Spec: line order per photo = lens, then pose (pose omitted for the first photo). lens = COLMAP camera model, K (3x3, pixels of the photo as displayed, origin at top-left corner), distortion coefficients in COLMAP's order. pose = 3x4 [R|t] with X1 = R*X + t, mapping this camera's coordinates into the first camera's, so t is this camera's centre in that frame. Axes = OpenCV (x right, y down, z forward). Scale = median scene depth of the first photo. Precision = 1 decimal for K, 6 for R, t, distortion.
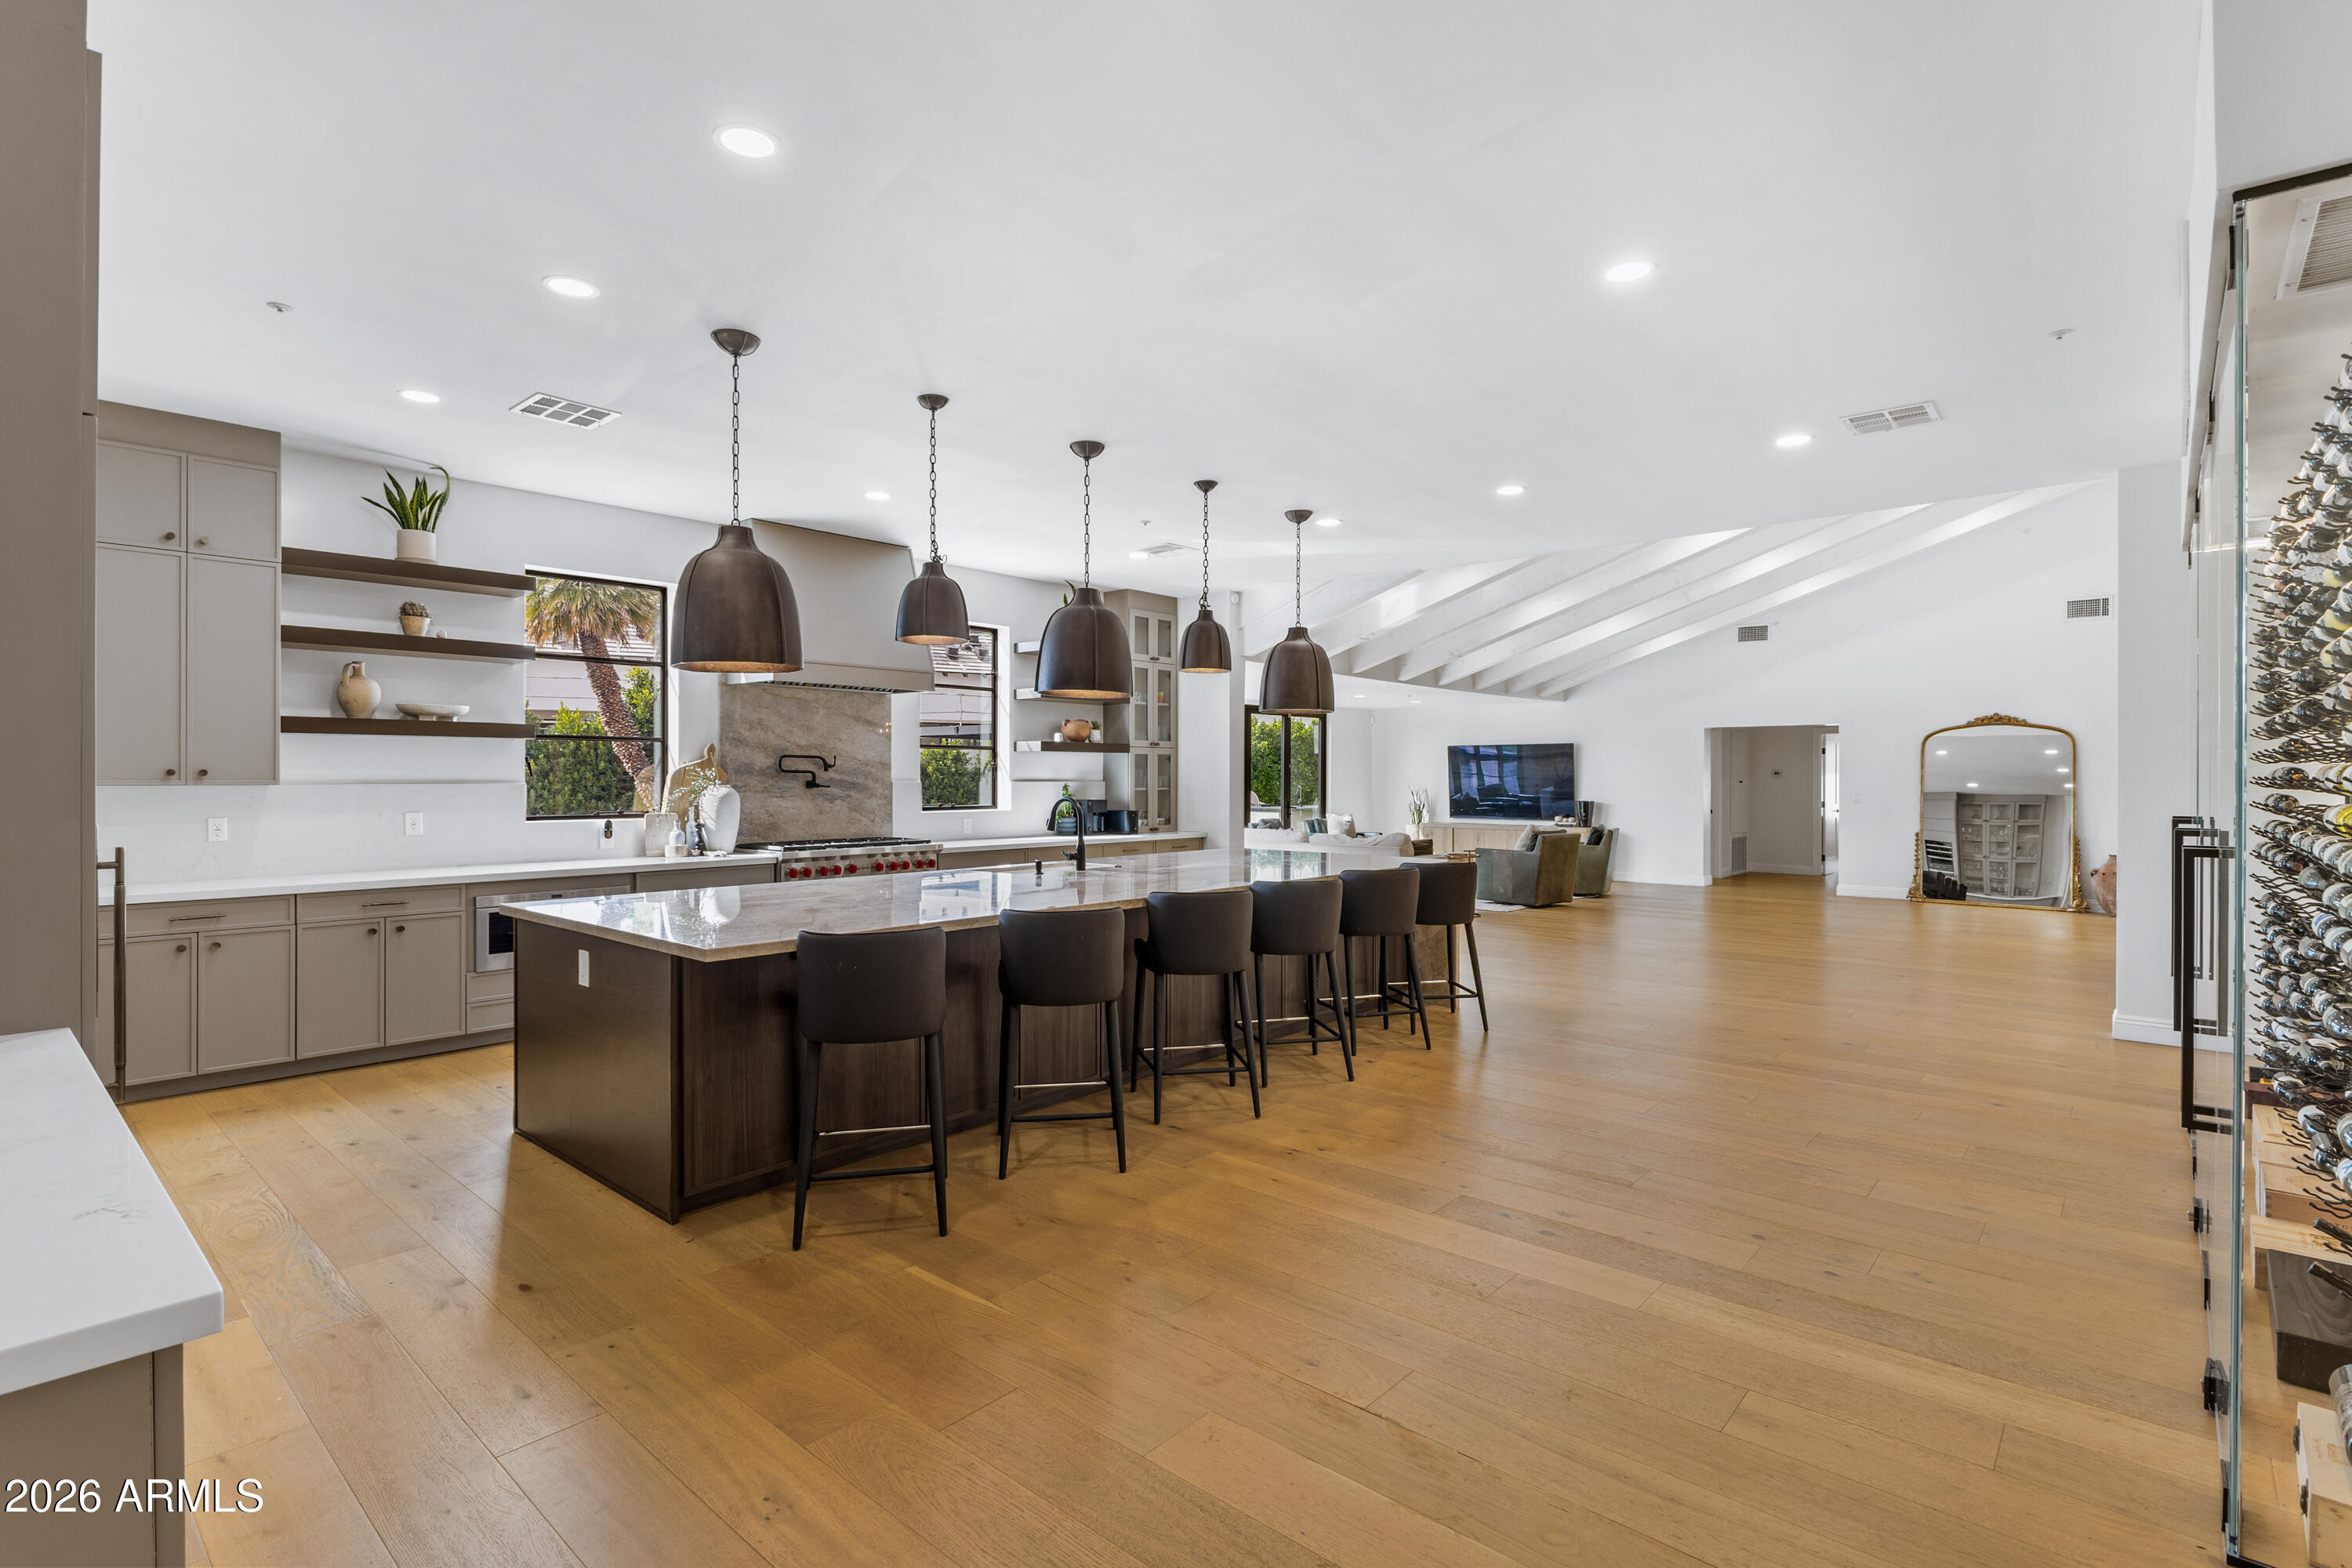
lens RADIAL K [[1129.5, 0, 1166.6], [0, 1129.5, 785.5], [0, 0, 1]] dist [-0.000666, -0.000025]
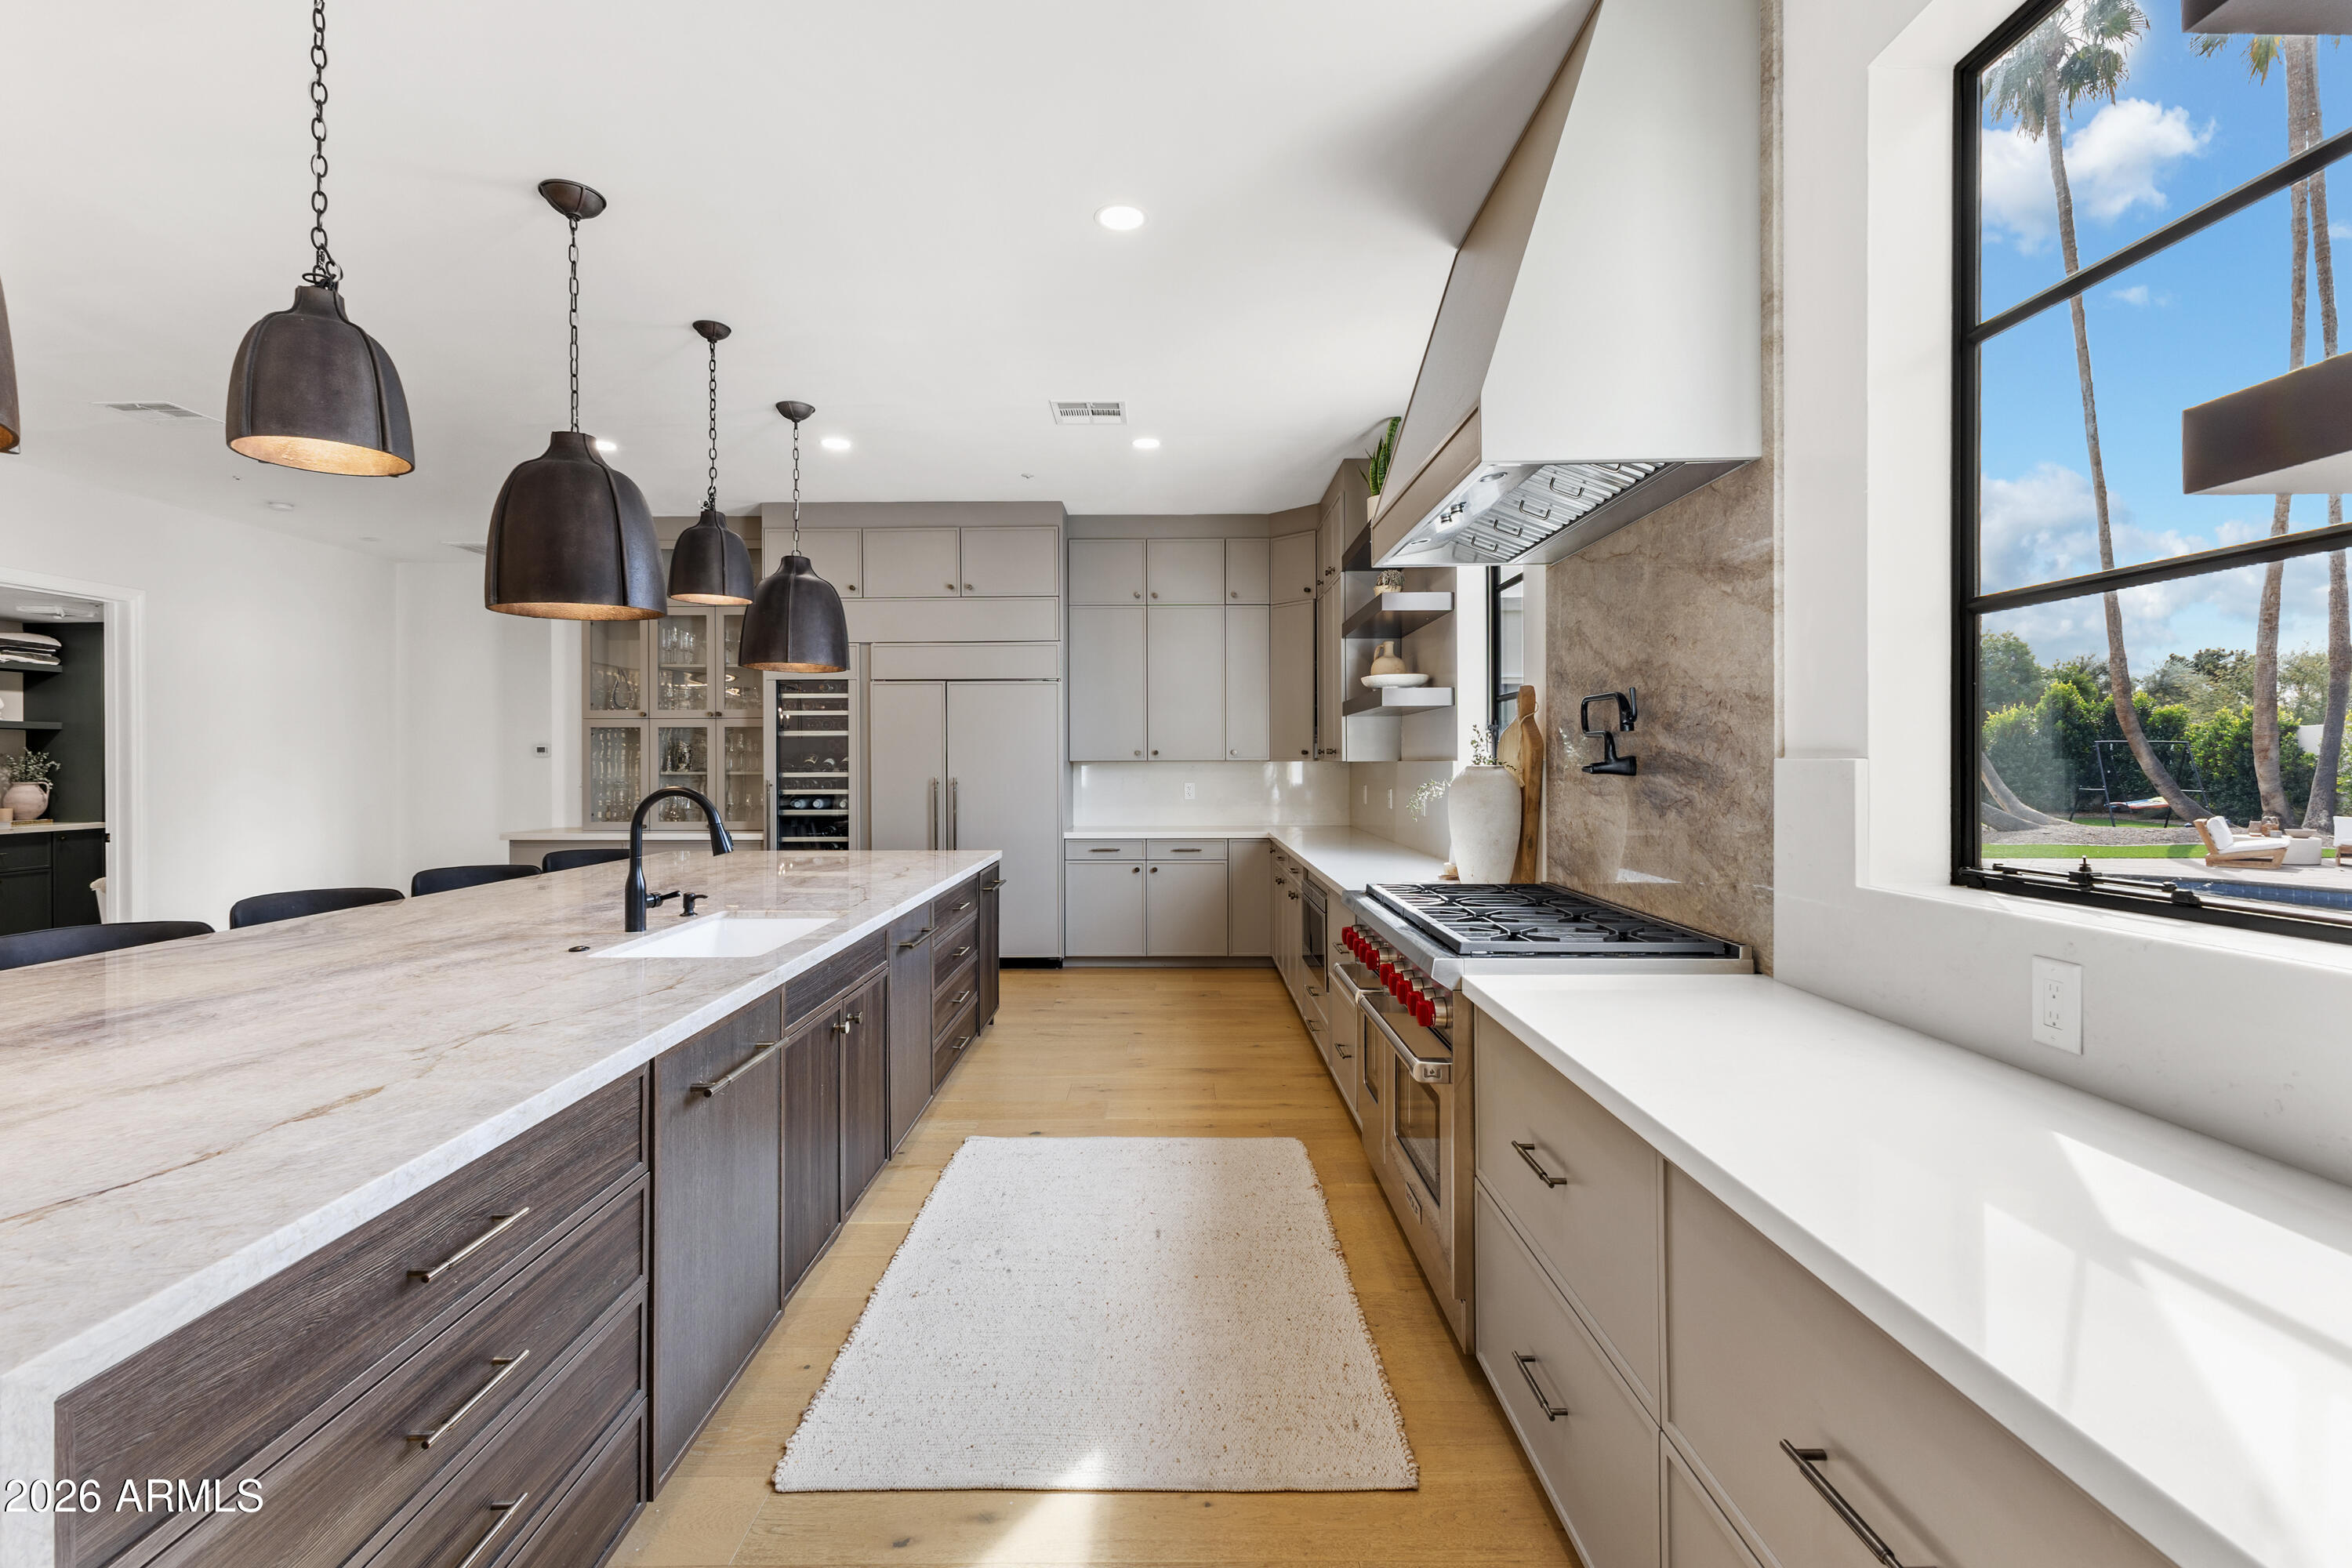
lens RADIAL K [[1034.9, 0, 1168.3], [0, 1034.9, 765.8], [0, 0, 1]] dist [0.002752, -0.000186]
pose [[-0.748181, -0.001188, -0.663494, 0.043484], [-0.008827, 0.999928, 0.008163, -0.002413], [0.663436, 0.011964, -0.748137, 1.168225]]
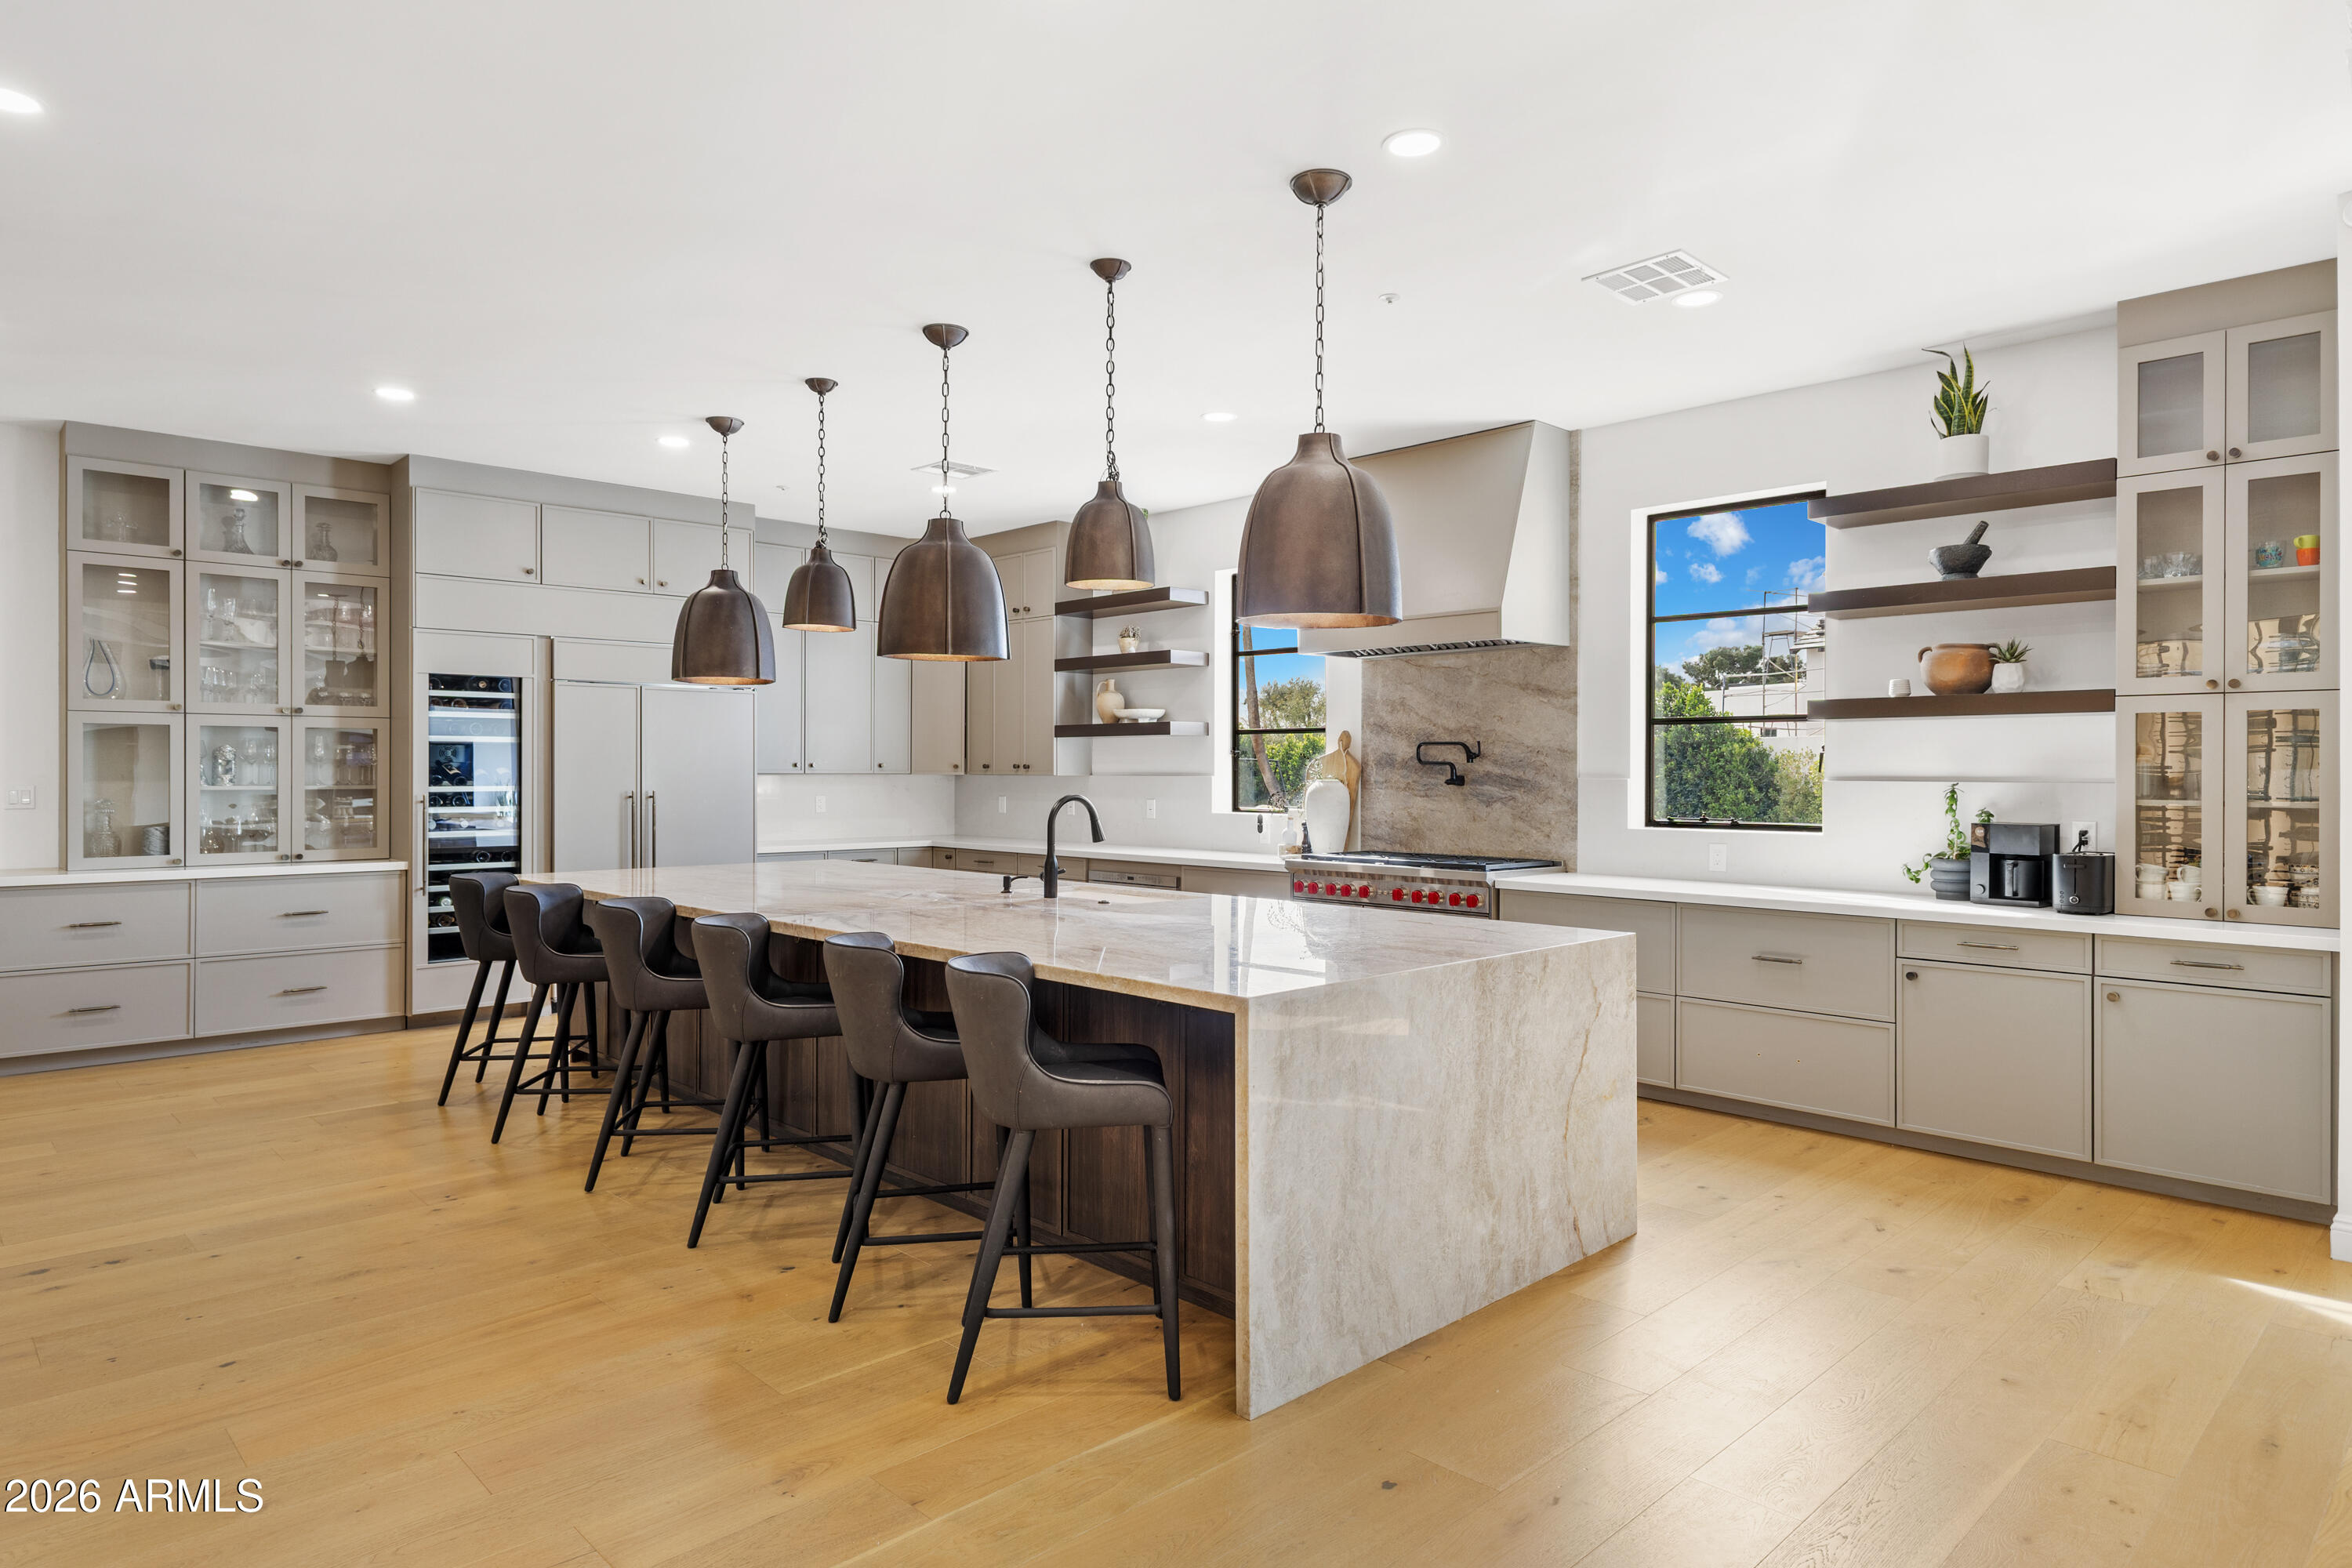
lens RADIAL K [[1366.1, 0, 1171.4], [0, 1366.1, 775.5], [0, 0, 1]] dist [0.002914, 0.000292]
pose [[-0.074118, -0.001615, -0.997248, 0.600760], [-0.014120, 0.999900, -0.000570, -0.001135], [0.997150, 0.014039, -0.074133, 0.881226]]
